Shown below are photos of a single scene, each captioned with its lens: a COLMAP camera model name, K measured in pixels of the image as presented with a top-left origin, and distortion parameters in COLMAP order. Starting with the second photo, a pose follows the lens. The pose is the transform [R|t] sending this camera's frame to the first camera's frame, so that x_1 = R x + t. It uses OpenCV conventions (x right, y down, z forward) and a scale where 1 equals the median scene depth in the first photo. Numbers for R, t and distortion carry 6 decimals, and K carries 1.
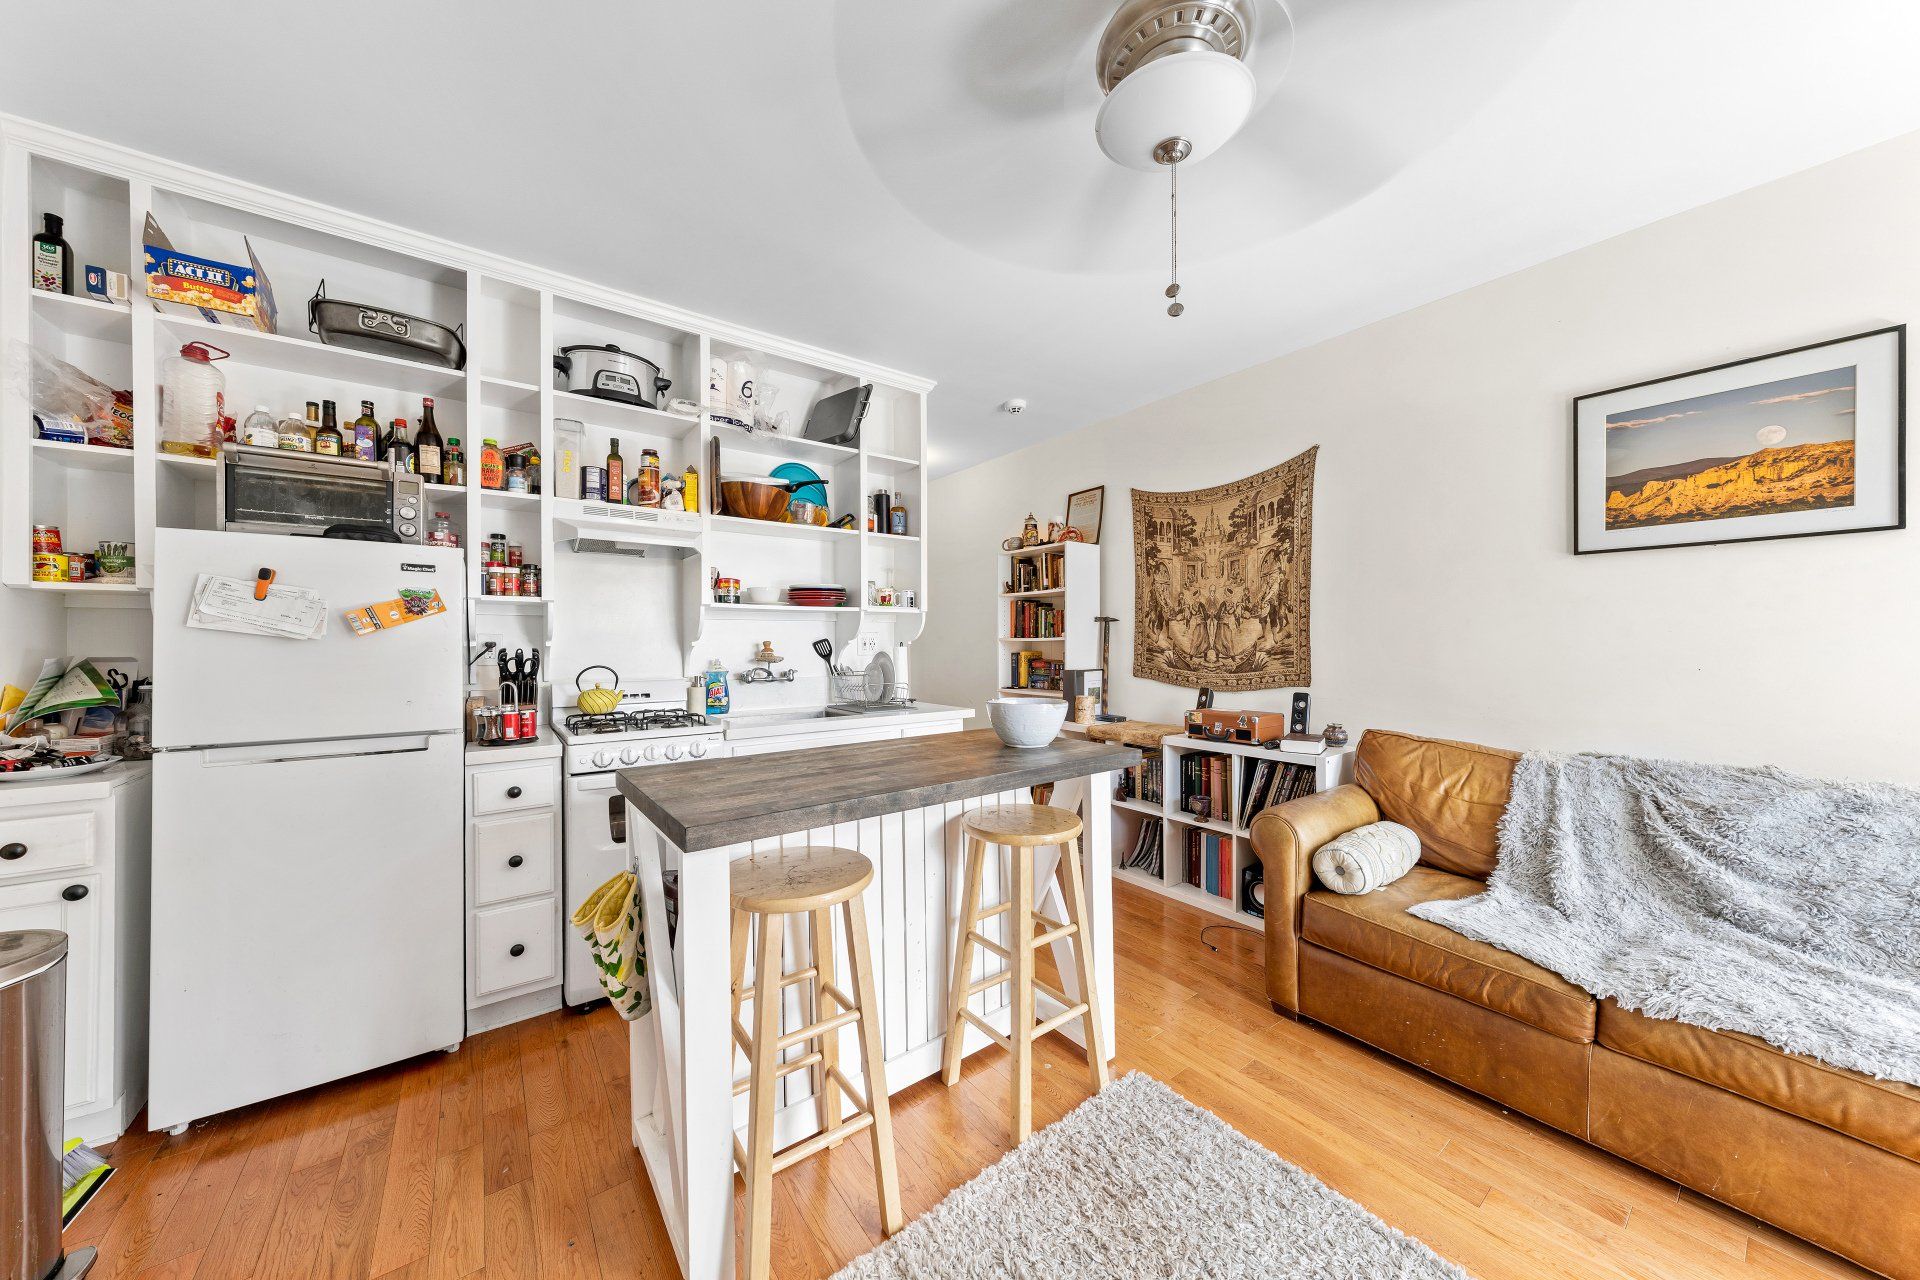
lens RADIAL K [[643.0, 0, 960.0], [0, 643.0, 640.0], [0, 0, 1]] dist [-0.000057, -0.000049]
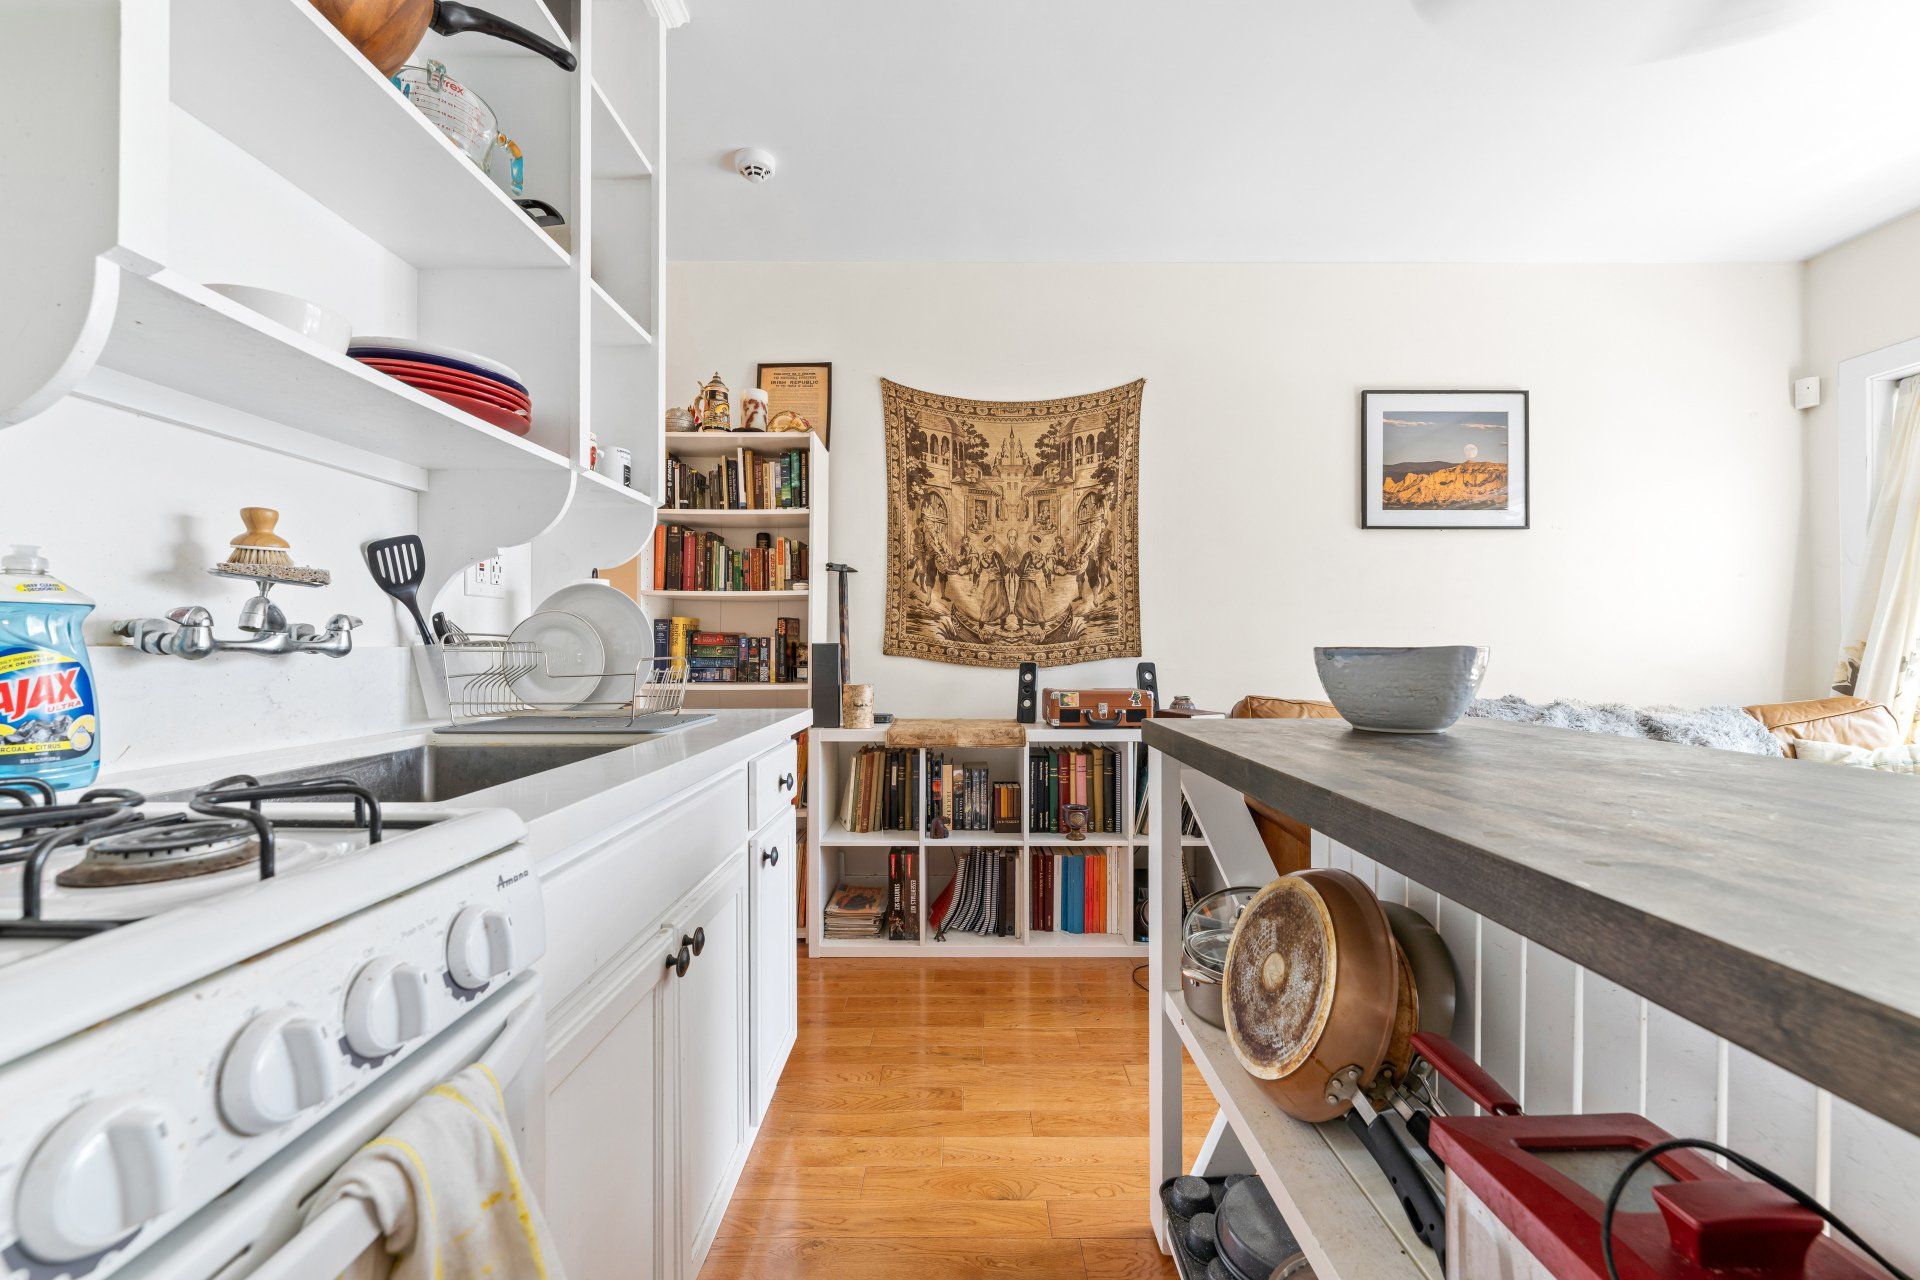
lens RADIAL K [[744.8, 0, 960.0], [0, 744.8, 640.0], [0, 0, 1]] dist [0.013466, -0.000005]
pose [[0.596785, 0.013935, 0.802281, -0.371858], [-0.006256, 0.999900, -0.012714, 0.060425], [-0.802377, 0.002569, 0.596812, 0.556941]]
